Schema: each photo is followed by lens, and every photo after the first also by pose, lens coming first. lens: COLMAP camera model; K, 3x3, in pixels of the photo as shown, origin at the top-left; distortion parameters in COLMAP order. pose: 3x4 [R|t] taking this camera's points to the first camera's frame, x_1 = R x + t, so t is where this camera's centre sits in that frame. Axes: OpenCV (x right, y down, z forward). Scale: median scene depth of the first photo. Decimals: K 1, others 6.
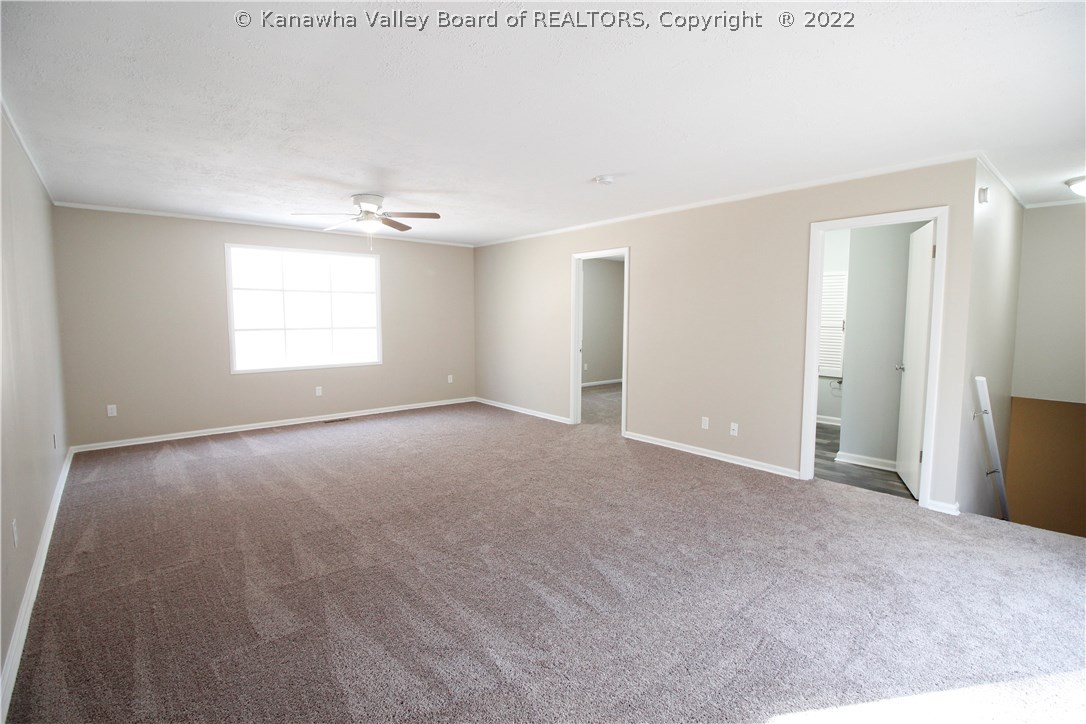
lens RADIAL K [[502.1, 0, 541.6], [0, 502.1, 359.2], [0, 0, 1]] dist [-0.020673, -0.005464]
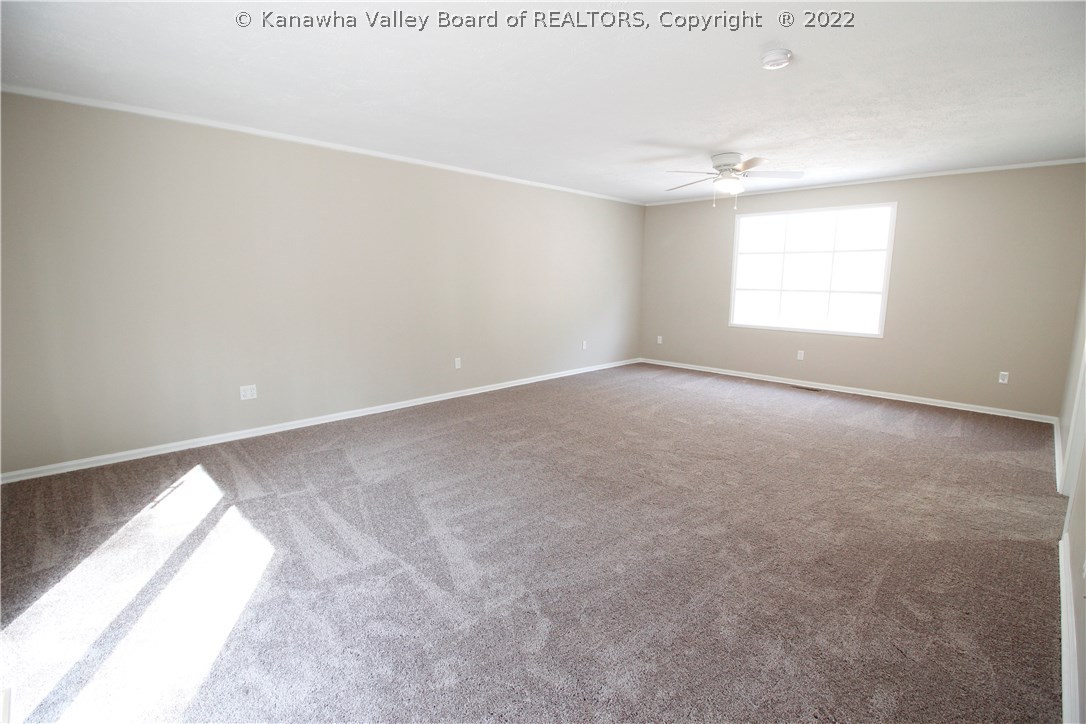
lens RADIAL K [[502.1, 0, 541.6], [0, 502.1, 360.7], [0, 0, 1]] dist [-0.020673, -0.005464]
pose [[0.055513, 0.166482, -0.984481, 0.507913], [-0.089657, 0.982849, 0.161150, -0.038875], [0.994424, 0.079320, 0.069487, 0.439266]]
